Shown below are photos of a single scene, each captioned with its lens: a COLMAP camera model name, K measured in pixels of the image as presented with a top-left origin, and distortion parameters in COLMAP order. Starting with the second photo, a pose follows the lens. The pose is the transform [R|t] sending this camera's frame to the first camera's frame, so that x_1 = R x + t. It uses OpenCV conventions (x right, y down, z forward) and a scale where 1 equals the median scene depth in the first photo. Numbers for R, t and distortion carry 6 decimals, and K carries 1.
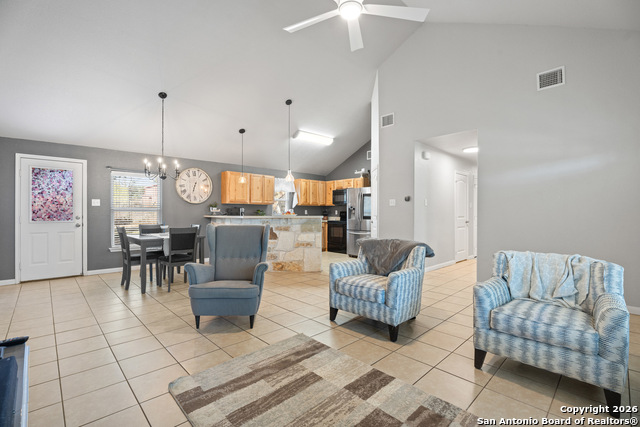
lens RADIAL K [[291.3, 0, 320.0], [0, 291.3, 213.5], [0, 0, 1]] dist [-0.003295, -0.000274]
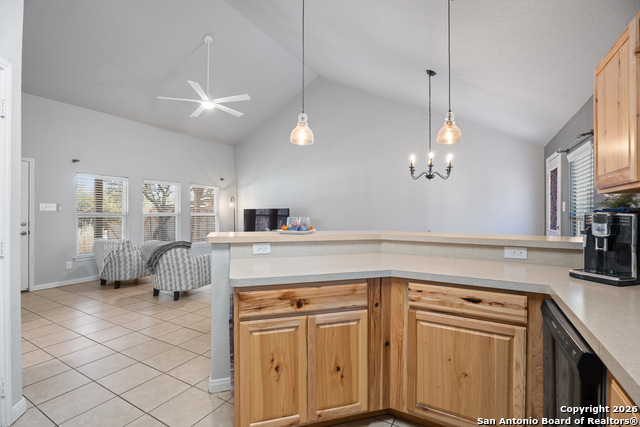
lens RADIAL K [[297.8, 0, 315.6], [0, 297.8, 212.9], [0, 0, 1]] dist [-0.001062, -0.000207]
pose [[-0.962981, -0.002643, -0.269555, -0.018796], [-0.004242, 0.999977, 0.005351, -0.024023], [0.269535, 0.006297, -0.962970, 1.433488]]
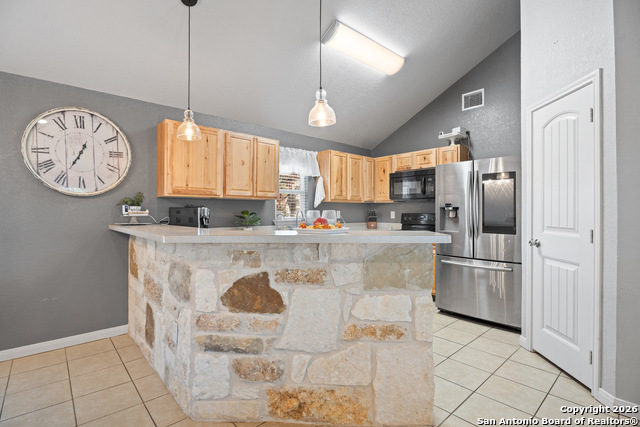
lens RADIAL K [[304.5, 0, 319.7], [0, 304.5, 210.4], [0, 0, 1]] dist [-0.009392, -0.000479]
pose [[0.999418, -0.000858, -0.034098, -0.099473], [0.000552, 0.999960, -0.008966, -0.012355], [0.034104, 0.008942, 0.999378, 0.691218]]
